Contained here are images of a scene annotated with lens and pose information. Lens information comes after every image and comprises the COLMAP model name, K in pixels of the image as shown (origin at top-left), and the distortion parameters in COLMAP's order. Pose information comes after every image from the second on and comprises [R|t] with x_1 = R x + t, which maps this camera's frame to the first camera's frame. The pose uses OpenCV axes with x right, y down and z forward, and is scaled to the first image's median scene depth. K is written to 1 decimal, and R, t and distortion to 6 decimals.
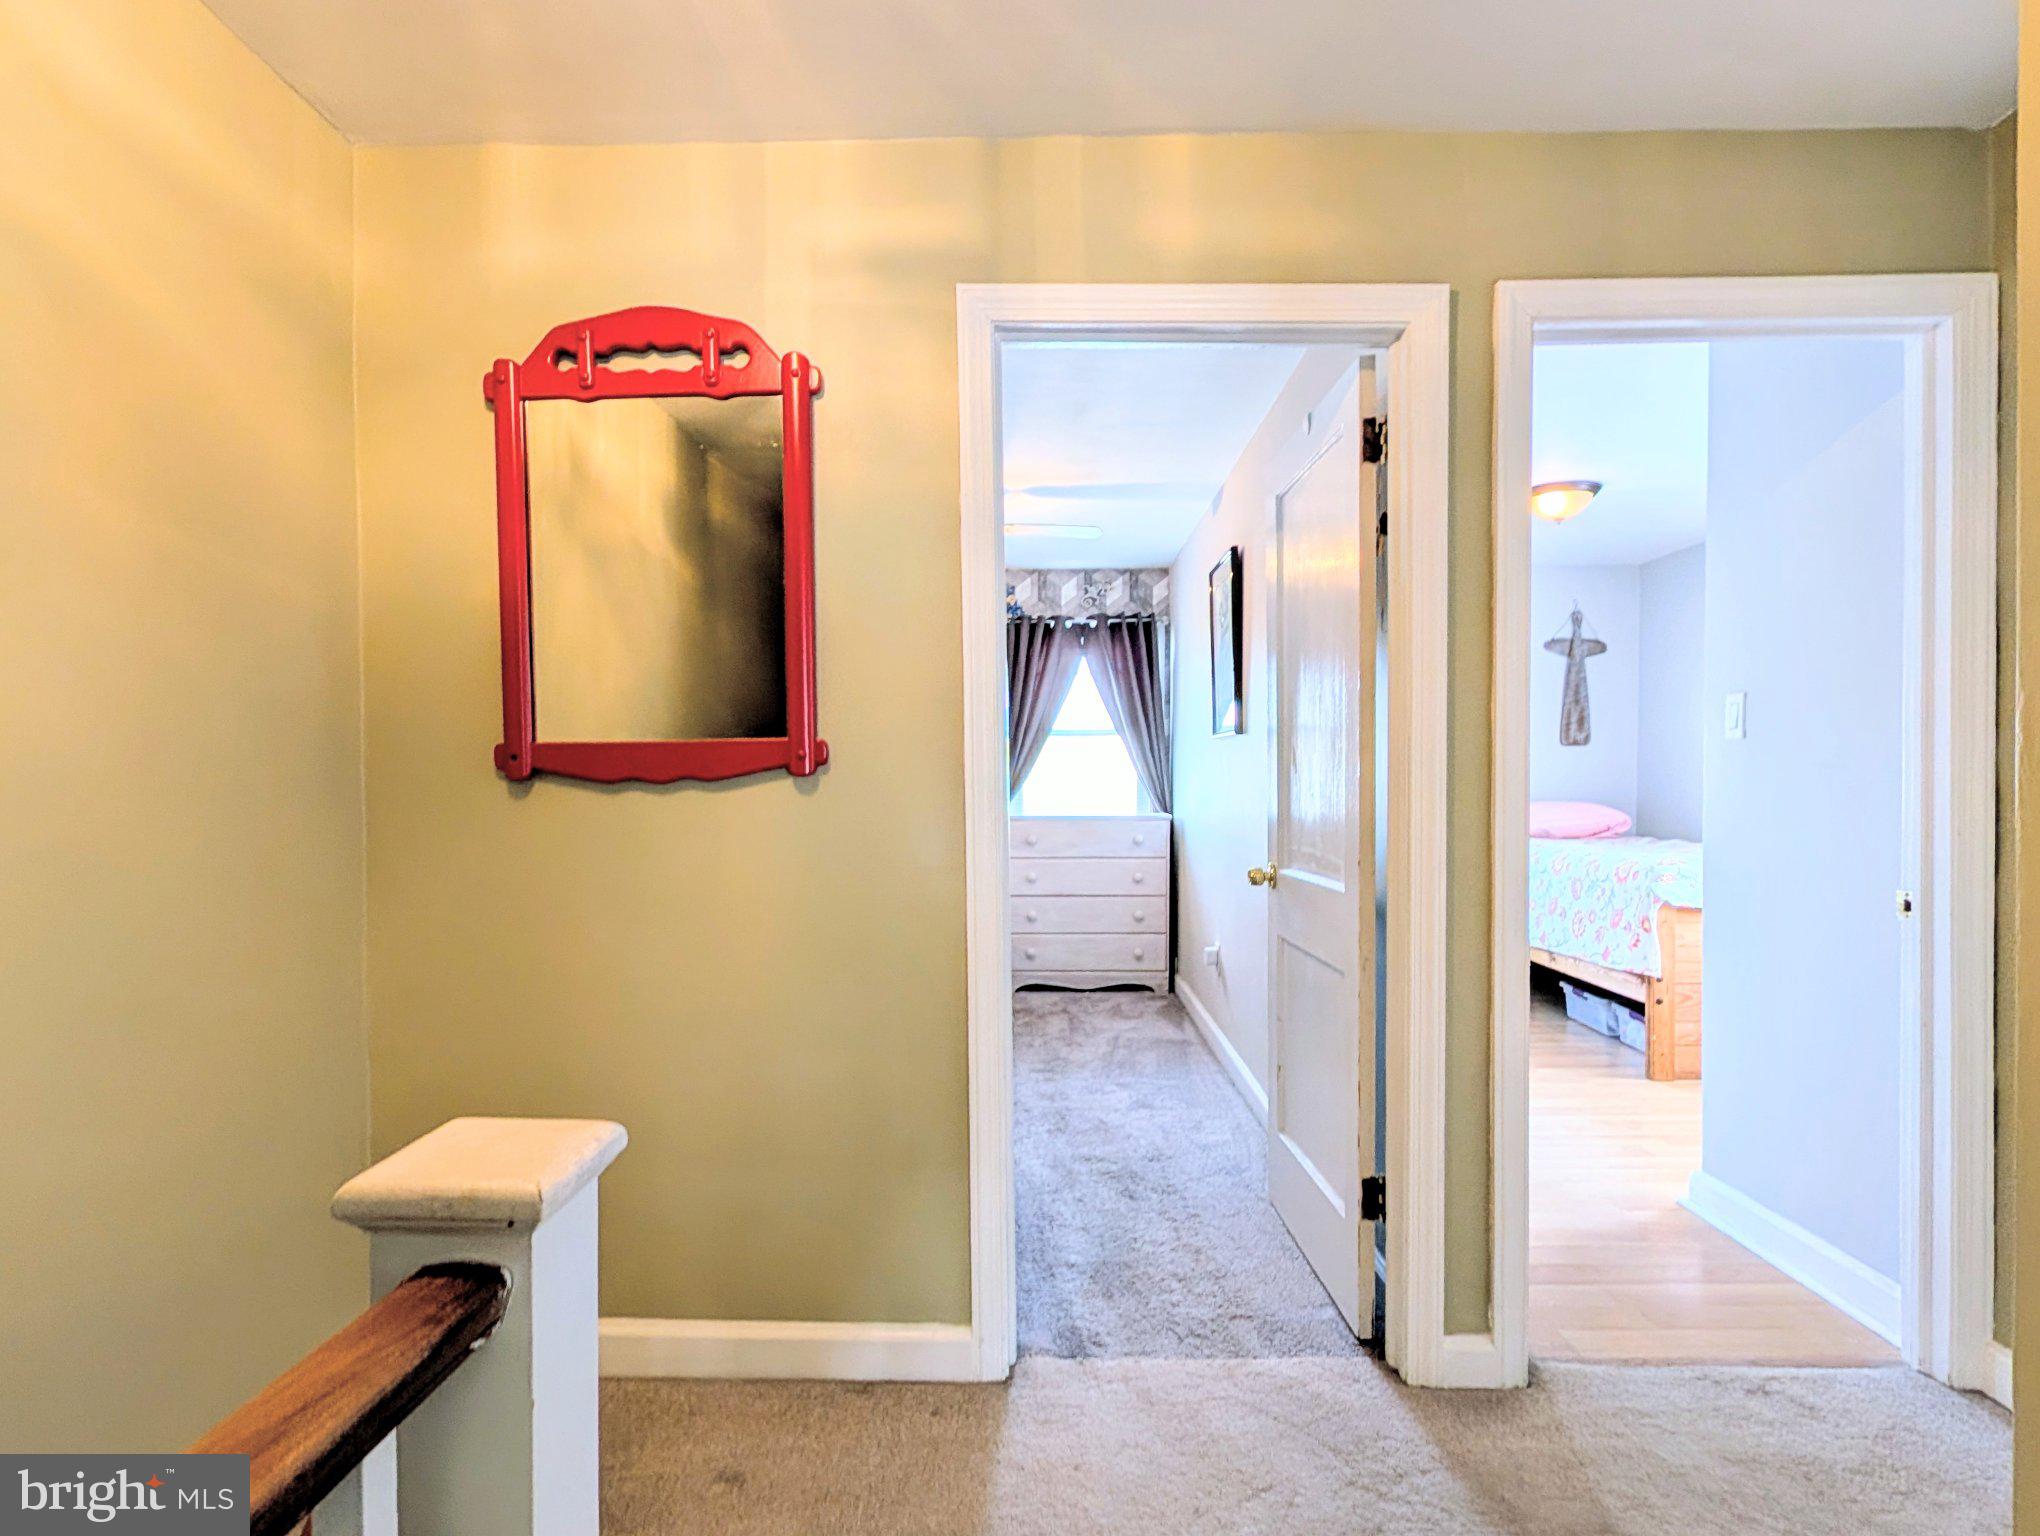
lens RADIAL K [[1087.4, 0, 1020.0], [0, 1087.4, 779.2], [0, 0, 1]] dist [0.000700, -0.000957]
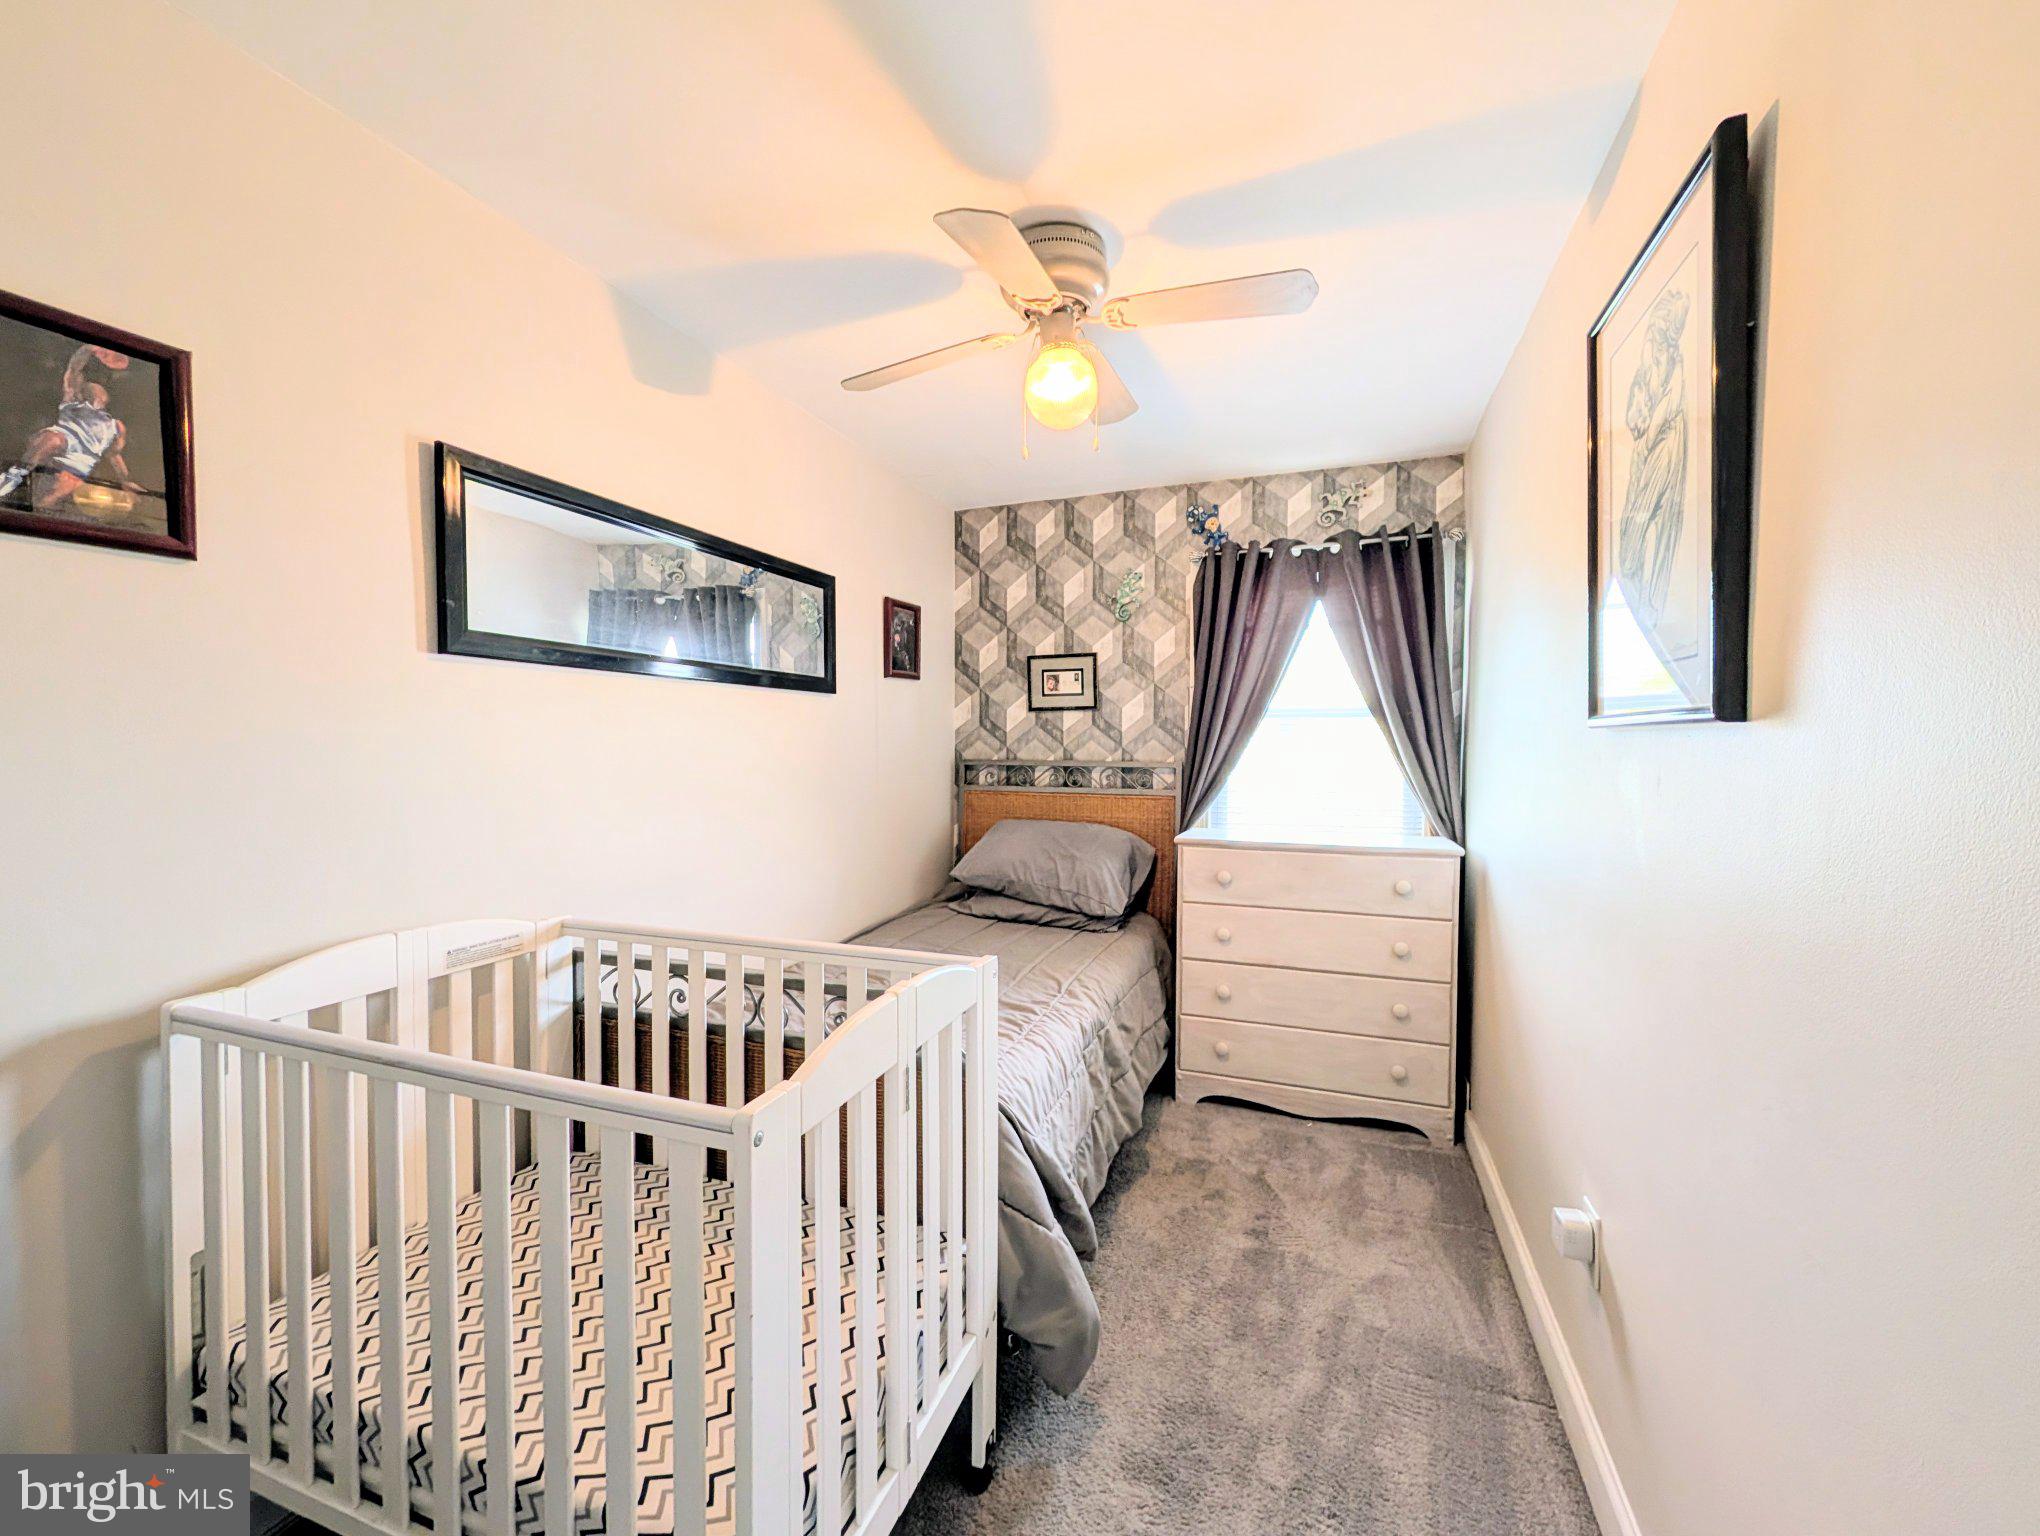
lens RADIAL K [[834.6, 0, 1020.6], [0, 834.6, 761.9], [0, 0, 1]] dist [0.002915, -0.000494]
pose [[0.944411, 0.014803, -0.328433, 0.054987], [-0.009313, 0.999789, 0.018282, -0.020432], [0.328635, -0.014208, 0.944350, 0.452195]]
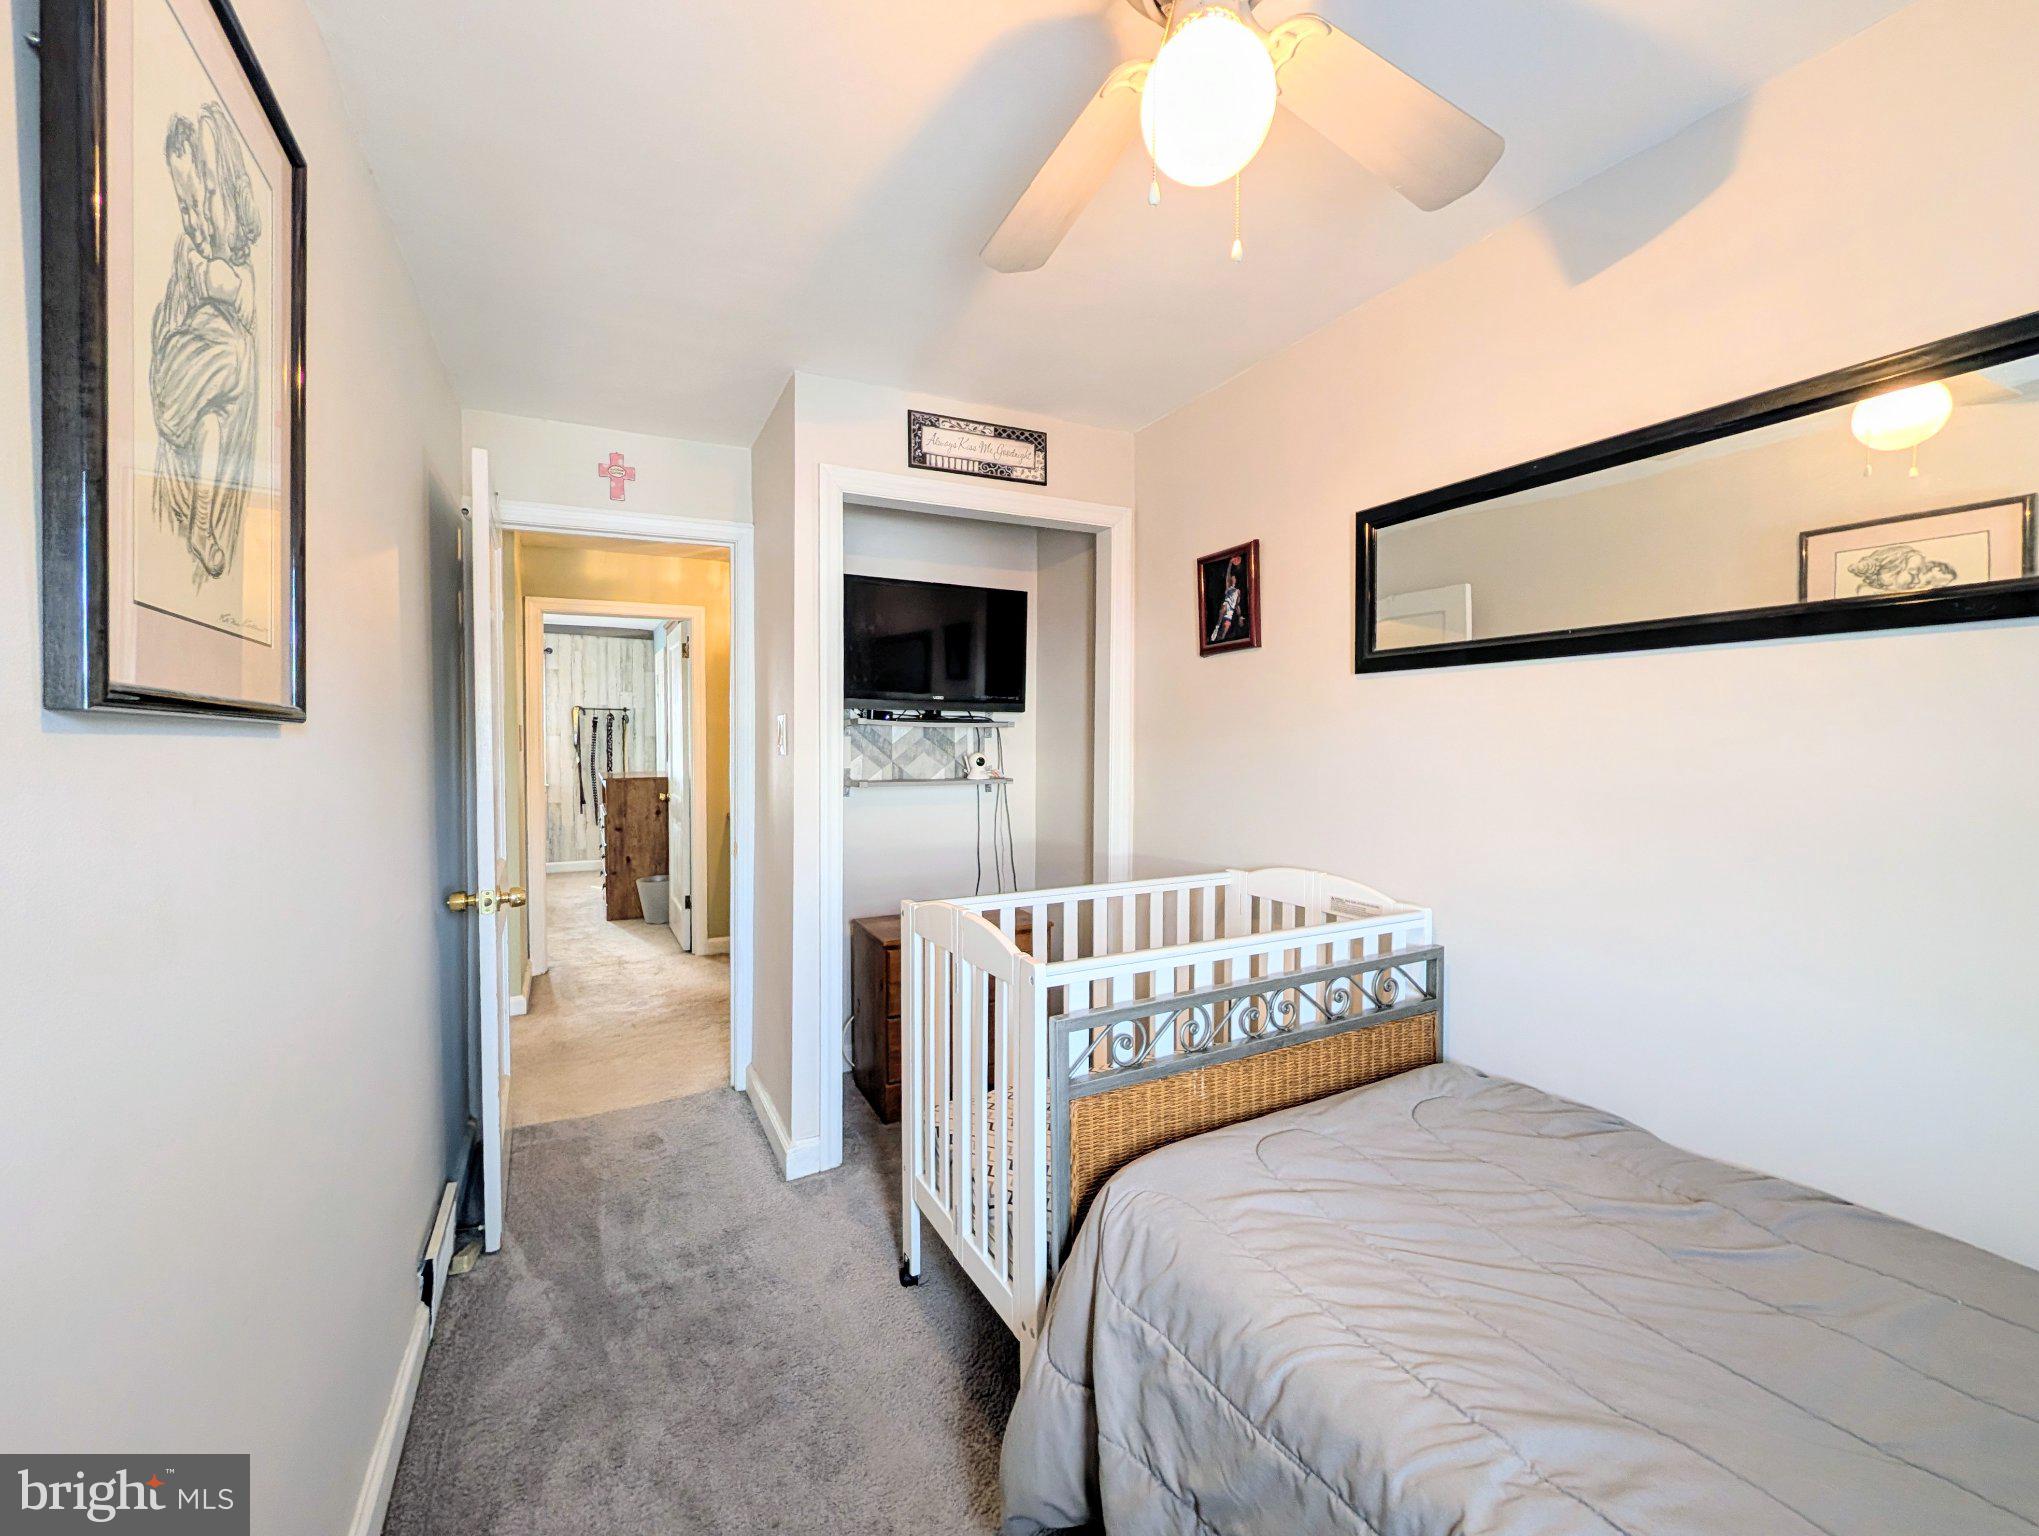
lens RADIAL K [[834.2, 0, 1013.1], [0, 834.2, 769.5], [0, 0, 1]] dist [0.002915, -0.000494]
pose [[-0.874067, 0.014910, -0.485577, 0.197241], [-0.000906, 0.999477, 0.032321, -0.014806], [0.485805, 0.028691, -0.873596, 2.266746]]
